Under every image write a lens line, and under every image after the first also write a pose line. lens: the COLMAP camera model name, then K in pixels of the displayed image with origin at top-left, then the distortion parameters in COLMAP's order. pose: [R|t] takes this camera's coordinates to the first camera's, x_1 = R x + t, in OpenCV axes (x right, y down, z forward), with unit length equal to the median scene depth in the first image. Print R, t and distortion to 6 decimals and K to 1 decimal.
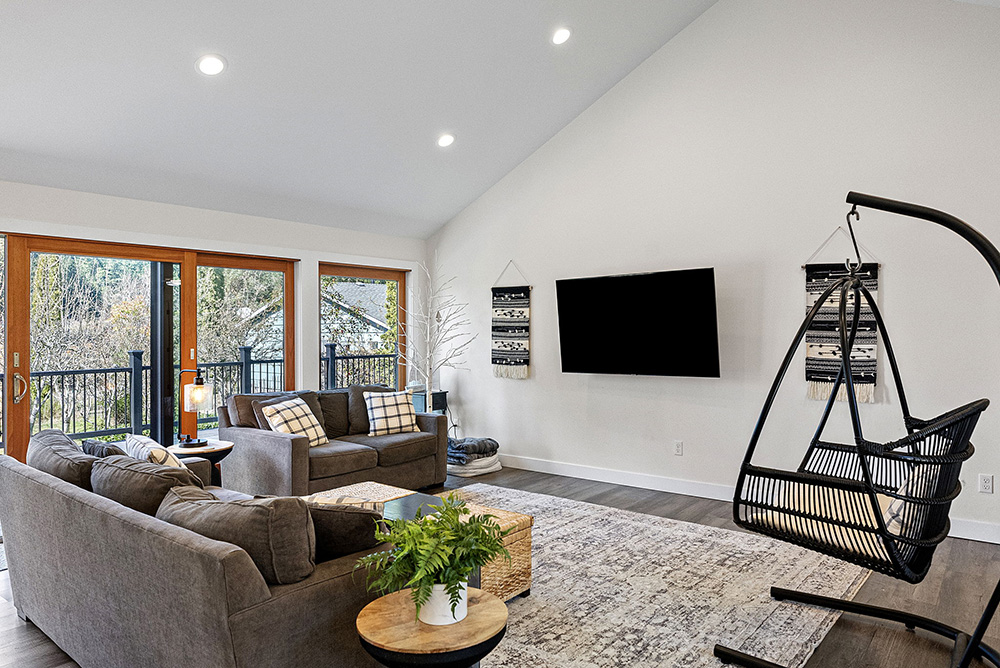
lens RADIAL K [[656.5, 0, 500.0], [0, 656.5, 321.8], [0, 0, 1]] dist [-0.003128, -0.000231]
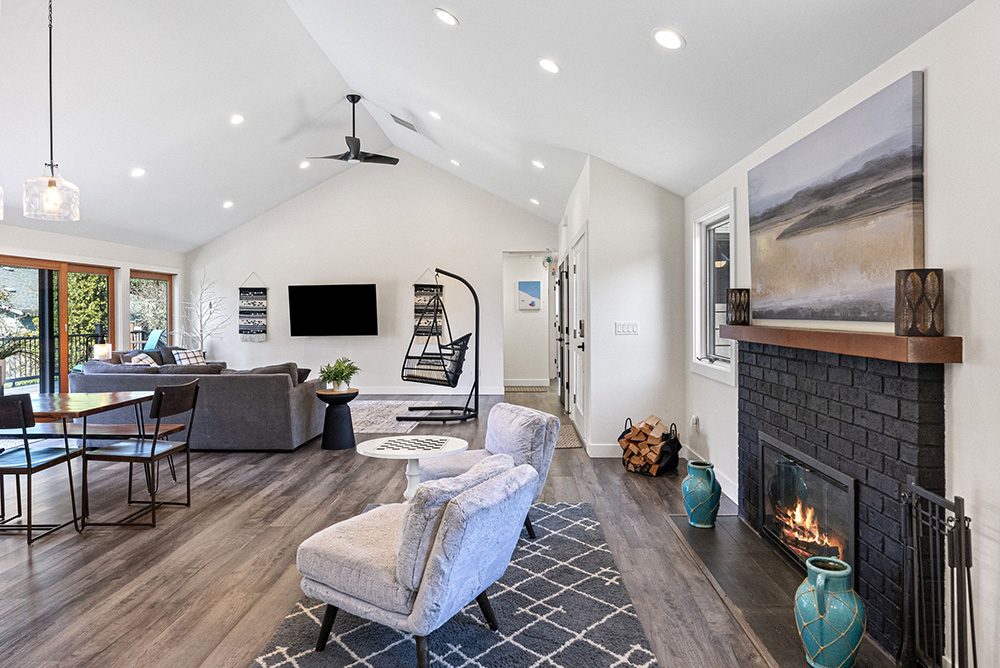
lens RADIAL K [[466.9, 0, 499.5], [0, 466.9, 310.5], [0, 0, 1]] dist [-0.000435, -0.000034]
pose [[0.795865, 0.002976, 0.605467, -0.223017], [-0.006146, 0.999976, 0.003164, -0.002540], [-0.605443, -0.006239, 0.795864, -0.372299]]
